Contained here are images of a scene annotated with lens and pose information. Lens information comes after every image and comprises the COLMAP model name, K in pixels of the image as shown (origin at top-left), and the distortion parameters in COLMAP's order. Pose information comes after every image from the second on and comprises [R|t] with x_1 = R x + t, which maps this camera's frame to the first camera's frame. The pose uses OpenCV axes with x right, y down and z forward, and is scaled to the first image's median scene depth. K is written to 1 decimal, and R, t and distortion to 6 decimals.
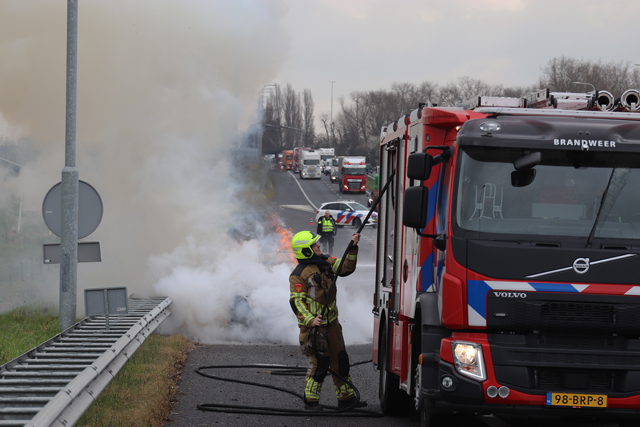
lens RADIAL K [[3081.0, 0, 320.0], [0, 3081.0, 213.5], [0, 0, 1]] dist [0.192480, -2.425846]
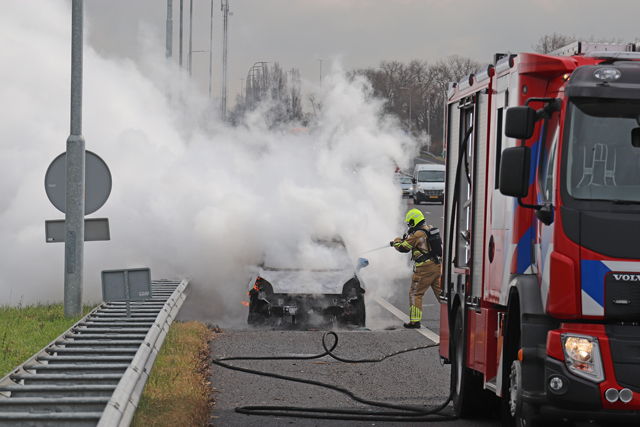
lens RADIAL K [[3086.7, 0, 320.0], [0, 3086.7, 213.5], [0, 0, 1]] dist [0.128386, 0.781158]
pose [[0.999986, -0.001103, 0.005136, -0.021697], [0.001070, 0.999979, 0.006348, 0.003212], [-0.005143, -0.006342, 0.999967, 0.143530]]
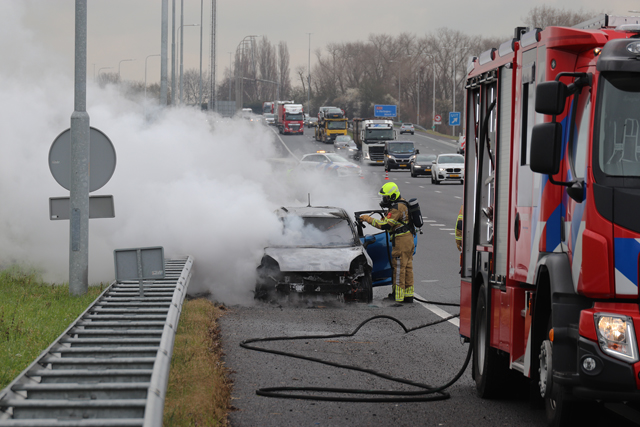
lens RADIAL K [[3090.9, 0, 320.0], [0, 3090.9, 213.5], [0, 0, 1]] dist [0.038837, 4.871383]
pose [[0.999939, -0.006337, 0.009002, -0.030274], [0.006202, 0.999870, 0.014903, 0.002205], [-0.009096, -0.014846, 0.999848, 0.156671]]
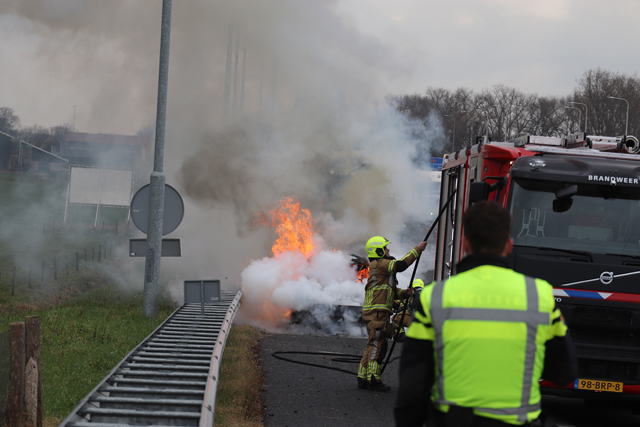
lens RADIAL K [[3107.8, 0, 320.0], [0, 3107.8, 213.5], [0, 0, 1]] dist [0.214088, -3.680748]
pose [[0.999165, 0.039908, -0.008735, -0.017228], [-0.039908, 0.999203, 0.000171, -0.003800], [0.008735, 0.000178, 0.999962, -0.212013]]
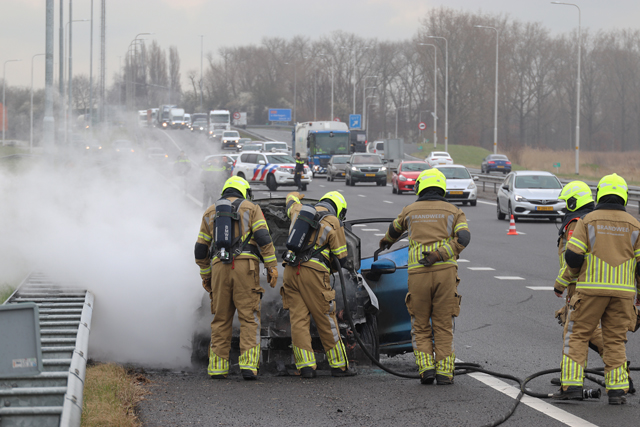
lens RADIAL K [[3111.4, 0, 320.0], [0, 3111.4, 213.5], [0, 0, 1]] dist [0.084165, 4.141206]
pose [[0.998926, -0.009971, 0.045254, -0.056744], [0.009440, 0.999884, 0.011933, 0.023969], [-0.045368, -0.011493, 0.998904, 0.412679]]
